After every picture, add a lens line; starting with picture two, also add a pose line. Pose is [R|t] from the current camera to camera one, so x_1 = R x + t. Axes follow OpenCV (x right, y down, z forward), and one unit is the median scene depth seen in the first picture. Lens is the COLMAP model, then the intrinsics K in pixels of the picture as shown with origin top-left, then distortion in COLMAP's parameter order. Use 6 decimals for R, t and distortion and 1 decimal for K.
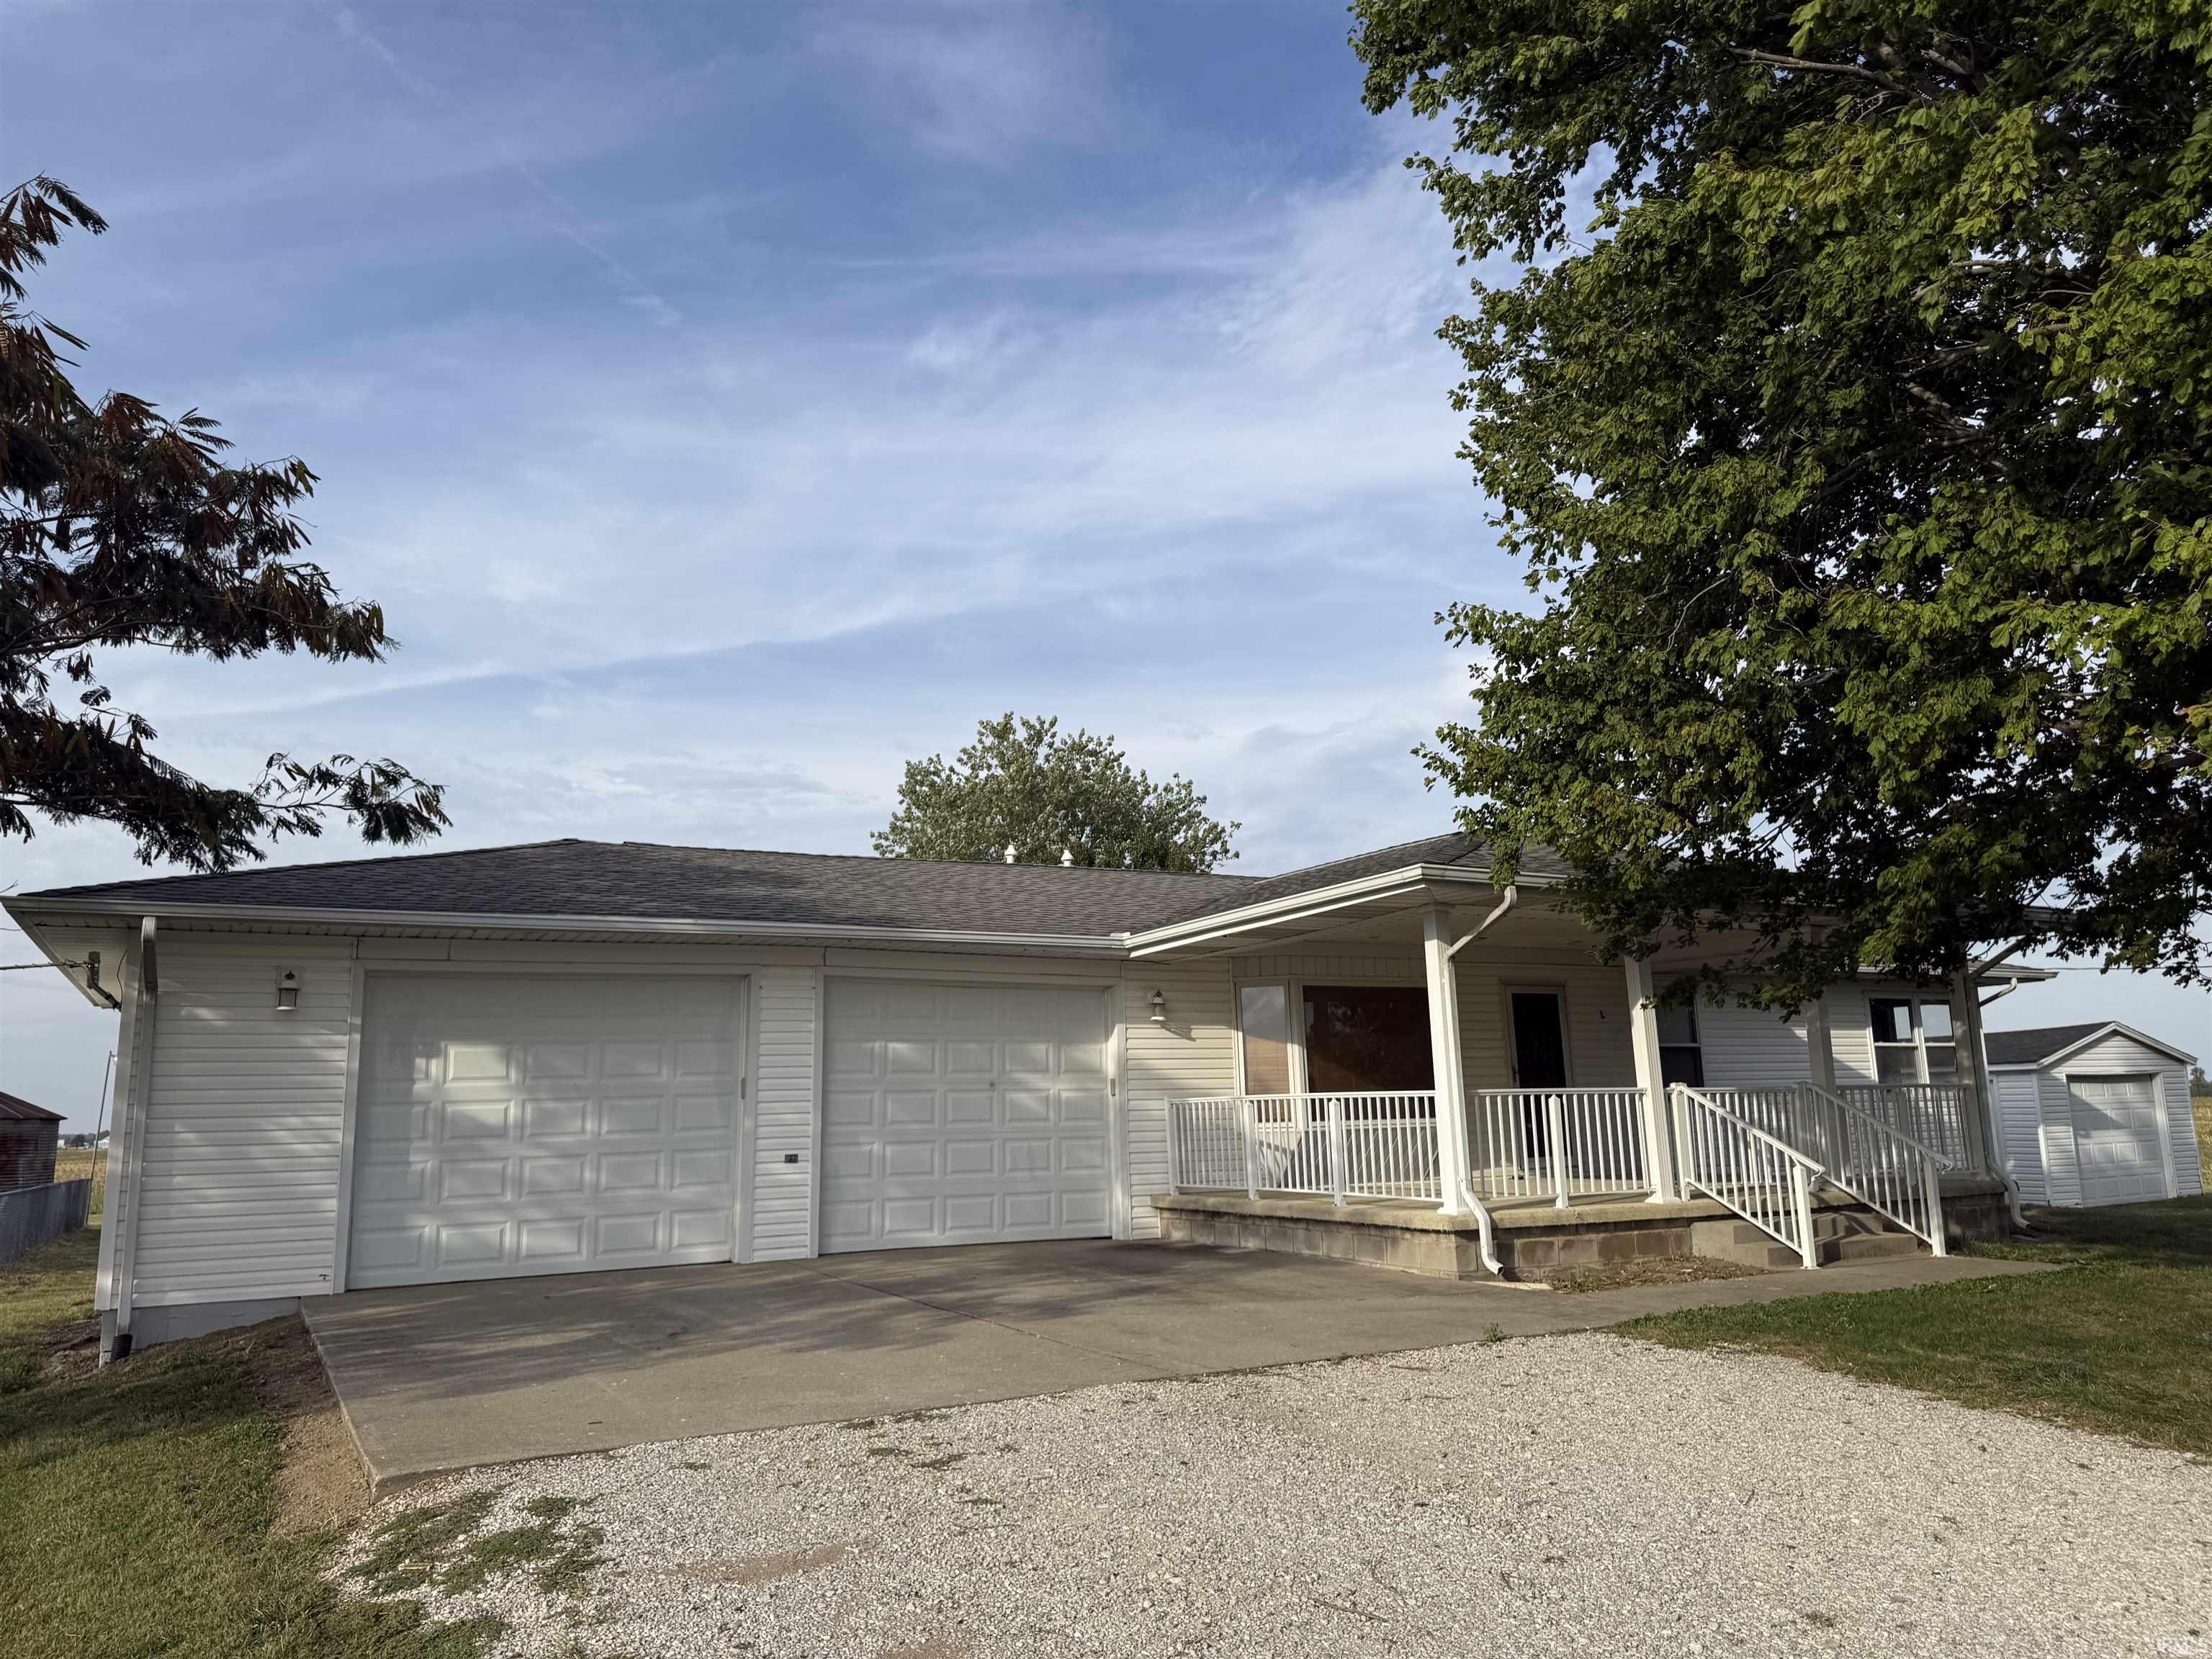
lens RADIAL K [[1545.0, 0, 1106.0], [0, 1545.0, 829.5], [0, 0, 1]] dist [0.038993, -0.000501]
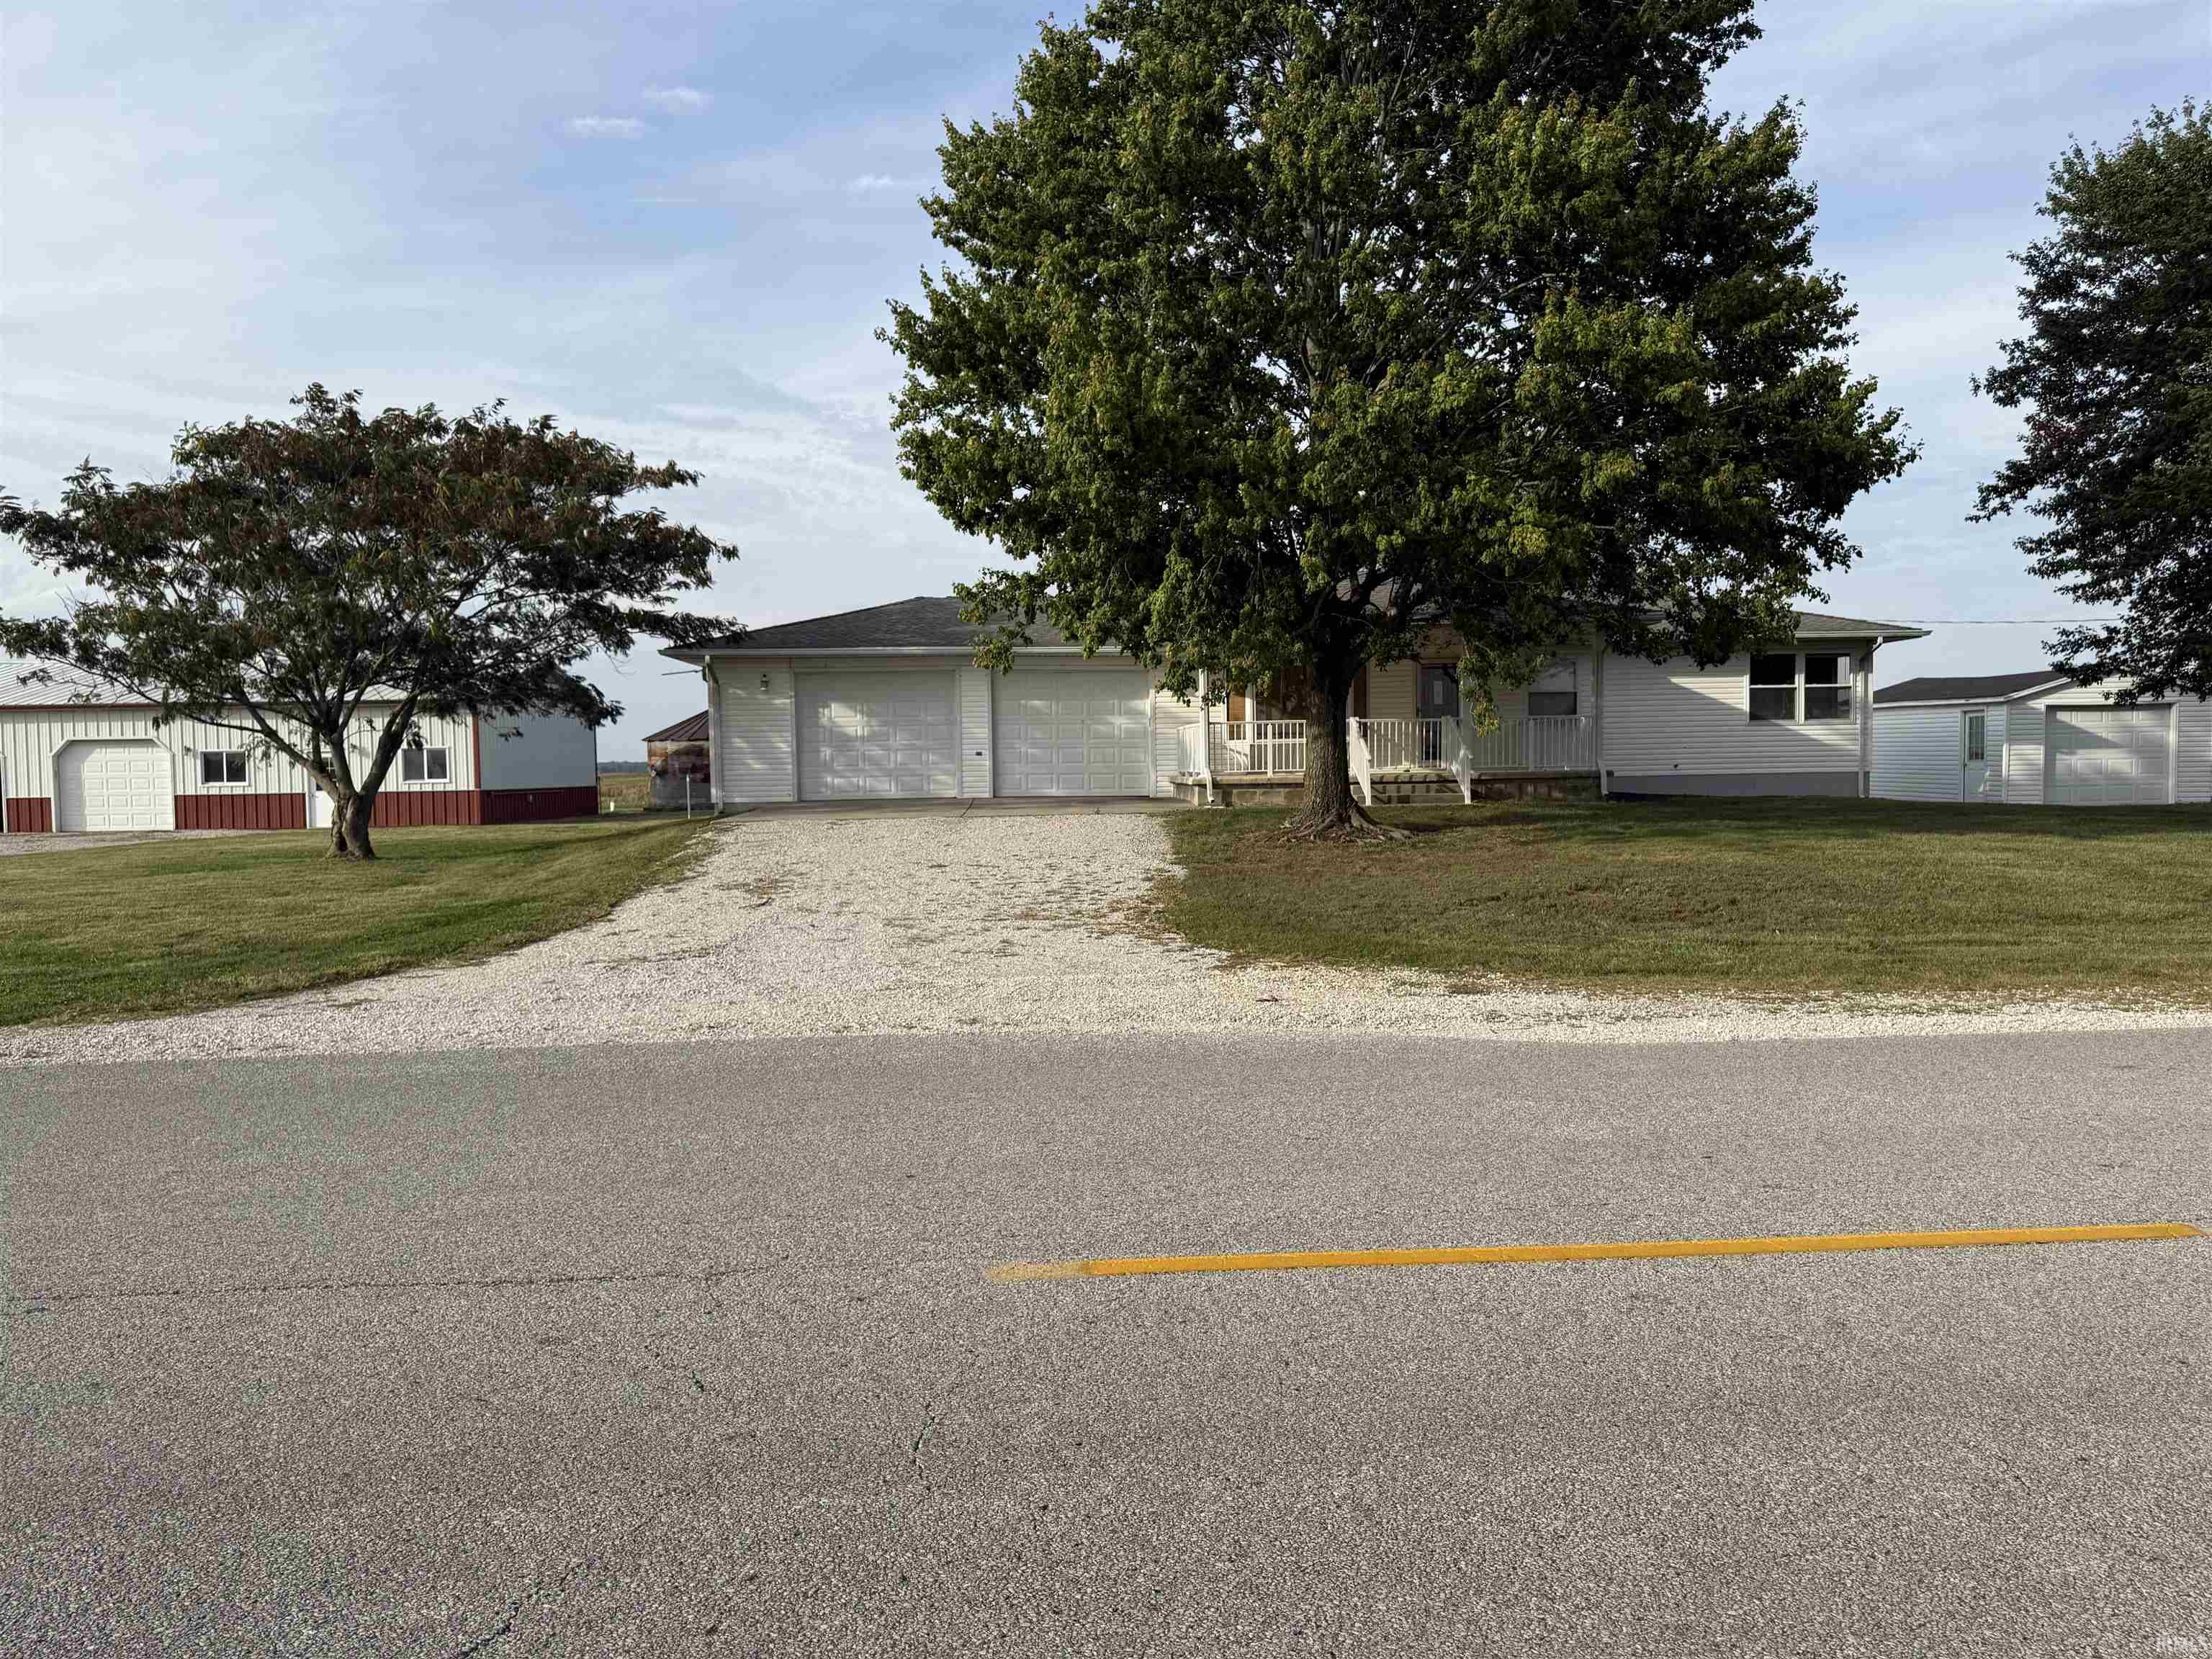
lens RADIAL K [[1523.6, 0, 1120.5], [0, 1523.6, 841.5], [0, 0, 1]] dist [0.101403, -0.217091]
pose [[0.885273, 0.029683, -0.464123, 0.857483], [0.079848, 0.973441, 0.214560, -0.097769], [0.458166, -0.227004, 0.859391, -0.682485]]
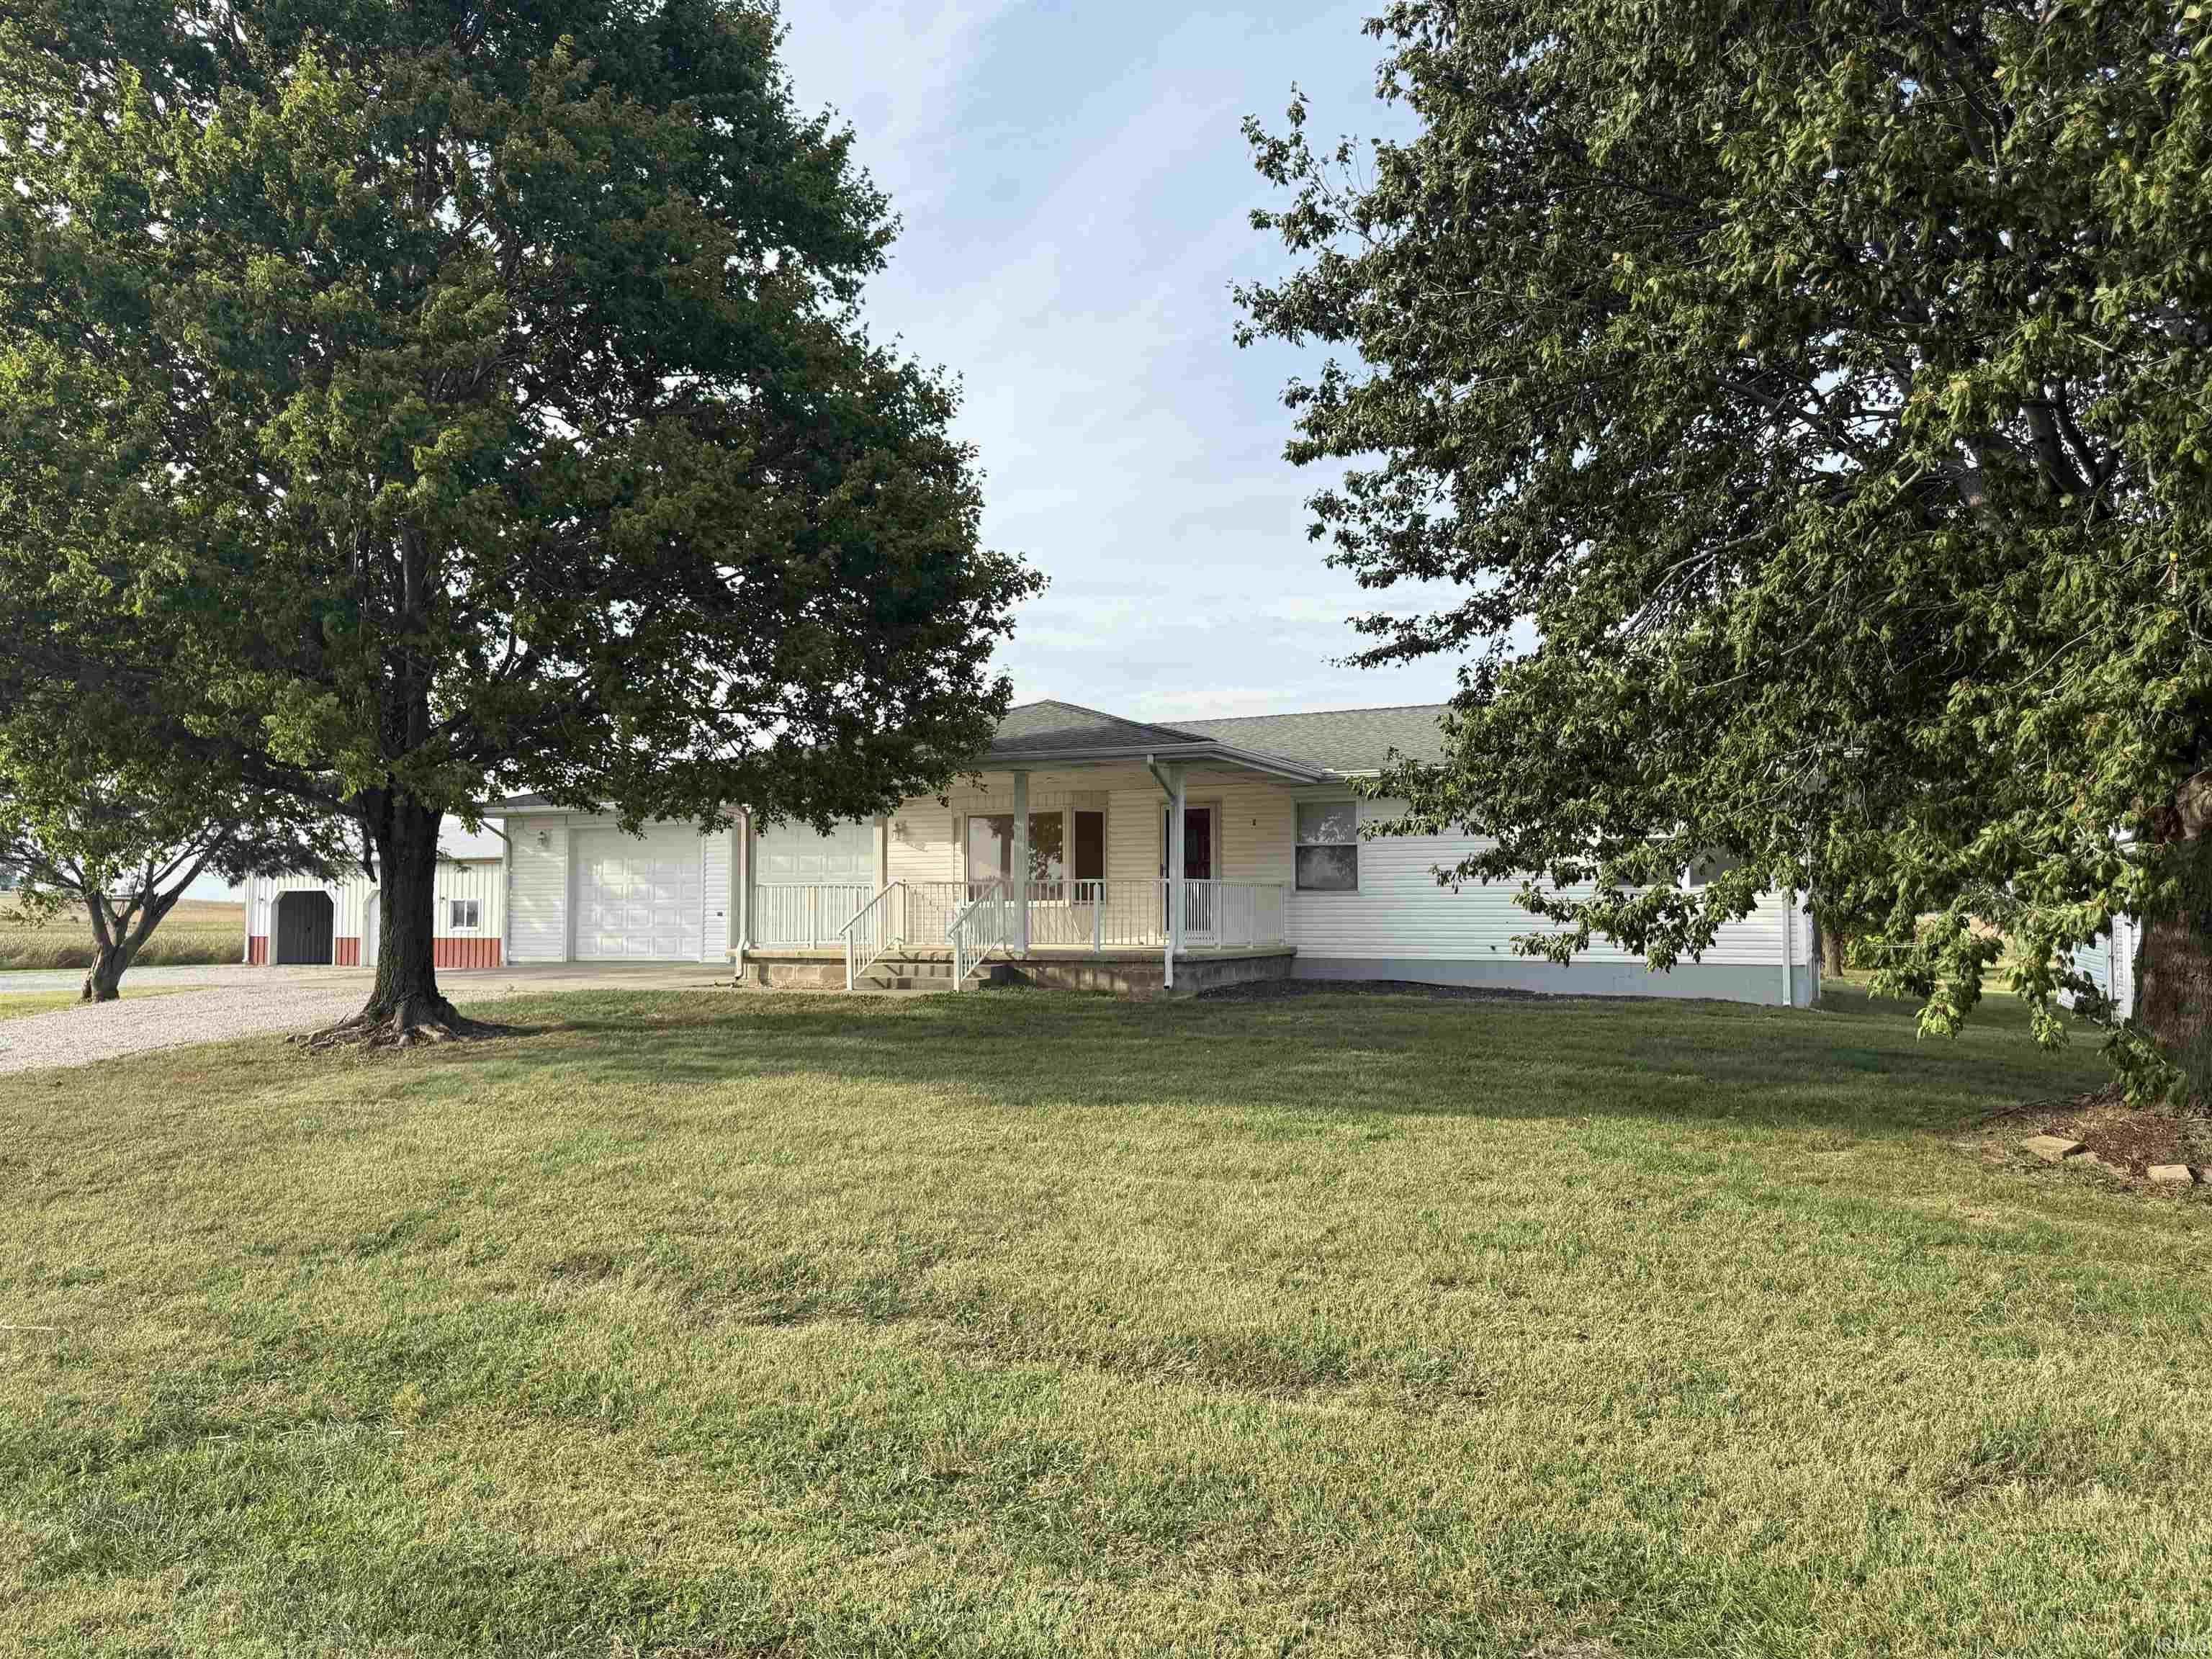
lens RADIAL K [[1523.6, 0, 1120.5], [0, 1523.6, 841.5], [0, 0, 1]] dist [0.101403, -0.217091]
pose [[0.579607, -0.019127, -0.814672, 1.495115], [0.131347, 0.988845, 0.070232, 0.044416], [0.804241, -0.147712, 0.575654, 0.268032]]
